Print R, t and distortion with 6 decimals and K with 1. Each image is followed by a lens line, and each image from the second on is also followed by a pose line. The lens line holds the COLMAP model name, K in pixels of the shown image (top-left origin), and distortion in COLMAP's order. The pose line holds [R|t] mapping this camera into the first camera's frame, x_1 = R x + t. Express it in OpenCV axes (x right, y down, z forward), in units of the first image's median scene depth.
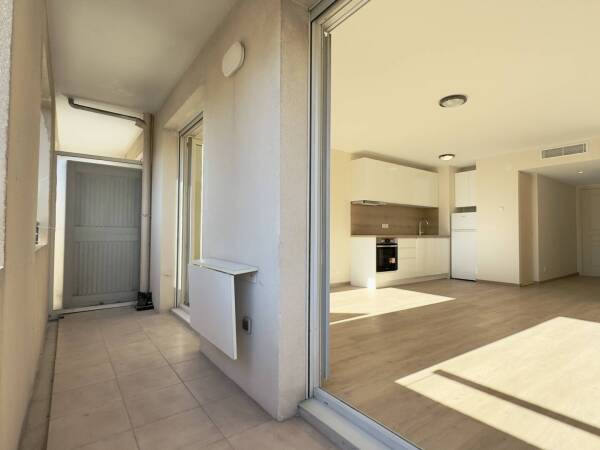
lens RADIAL K [[314.9, 0, 300.0], [0, 314.9, 225.0], [0, 0, 1]] dist [-0.000376, -0.000050]
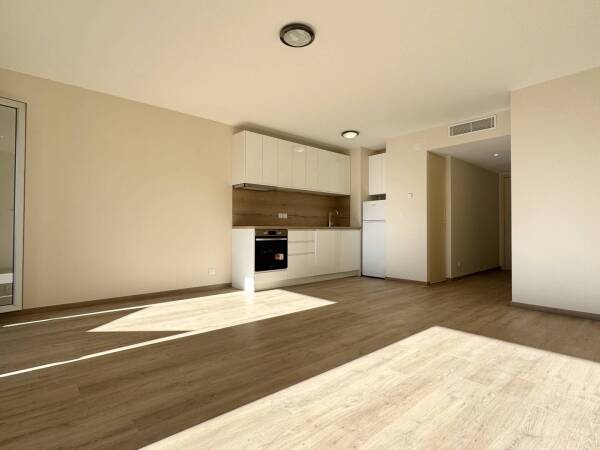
lens RADIAL K [[314.9, 0, 300.0], [0, 314.9, 225.0], [0, 0, 1]] dist [-0.000376, -0.000050]
pose [[0.995021, -0.002271, 0.099639, 0.248067], [0.000734, 0.999880, 0.015464, 0.015942], [-0.099663, -0.015314, 0.994903, 0.164790]]
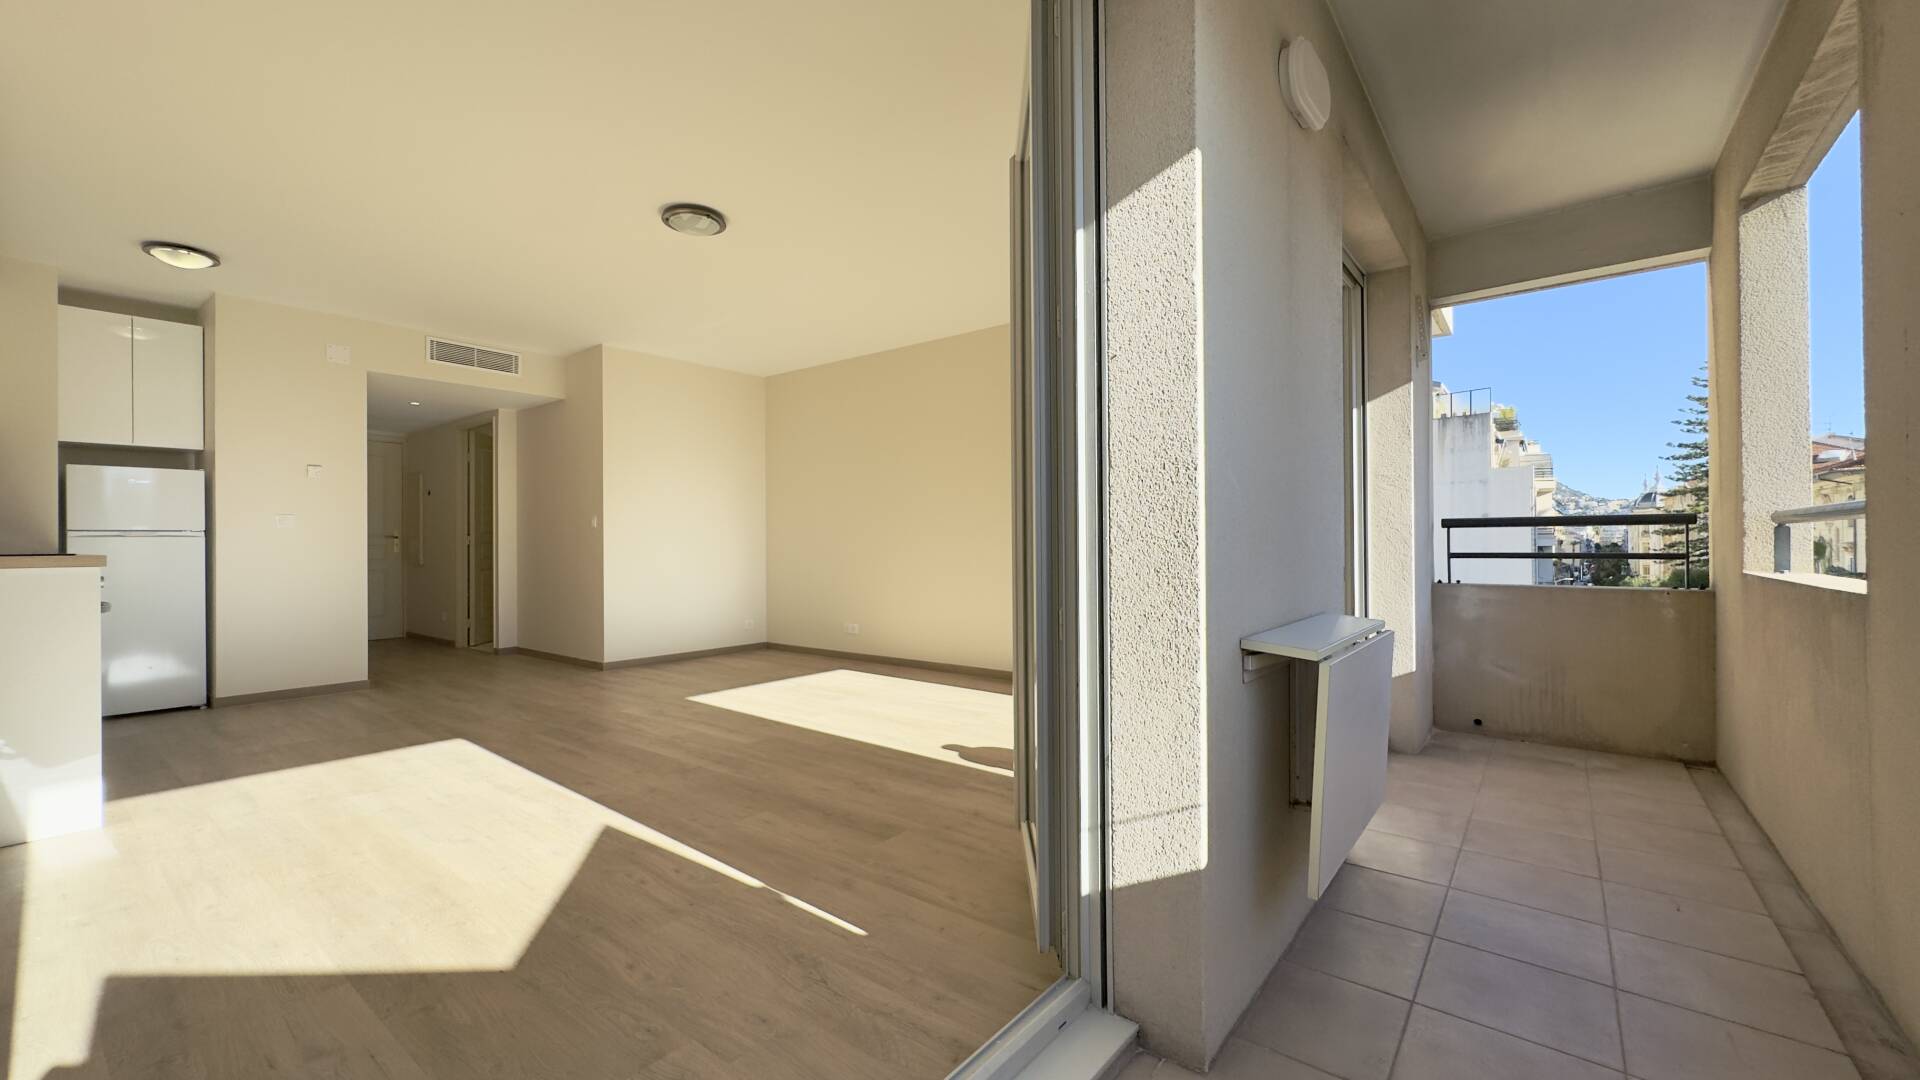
lens RADIAL K [[738.2, 0, 960.0], [0, 738.2, 540.0], [0, 0, 1]] dist [-0.002286, -0.000313]
pose [[-0.257163, -0.000495, 0.966368, -0.291937], [-0.019414, 0.999801, -0.004654, 0.012645], [-0.966173, -0.019958, -0.257122, 0.522437]]
